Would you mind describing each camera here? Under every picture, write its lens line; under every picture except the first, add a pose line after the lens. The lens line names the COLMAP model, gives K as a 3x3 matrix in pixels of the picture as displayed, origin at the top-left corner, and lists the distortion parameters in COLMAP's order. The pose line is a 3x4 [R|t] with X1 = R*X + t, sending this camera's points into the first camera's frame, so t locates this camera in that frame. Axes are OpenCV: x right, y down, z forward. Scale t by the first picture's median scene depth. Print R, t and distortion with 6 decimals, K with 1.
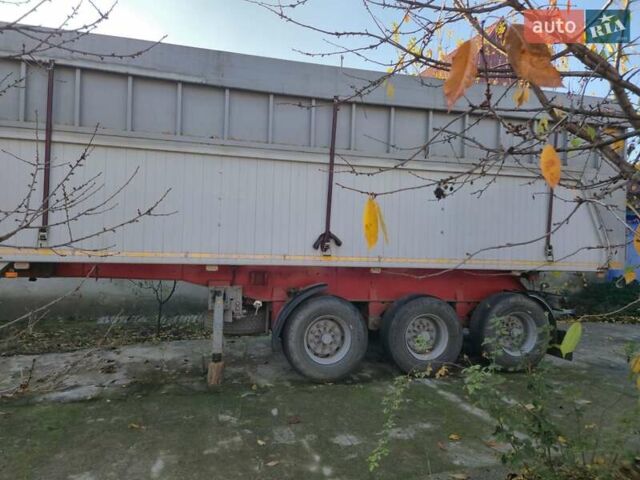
lens RADIAL K [[420.9, 0, 320.0], [0, 420.9, 240.0], [0, 0, 1]] dist [0.039210, -0.001255]
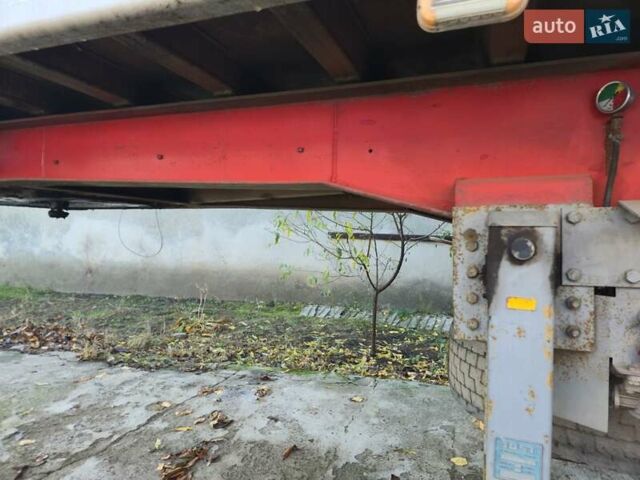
lens RADIAL K [[440.8, 0, 320.0], [0, 440.8, 240.0], [0, 0, 1]] dist [0.004617, -0.001634]
pose [[0.824849, -0.002145, -0.565349, -0.151115], [0.016898, 0.999640, 0.020861, 0.086781], [0.565100, -0.026761, 0.824588, 0.595702]]
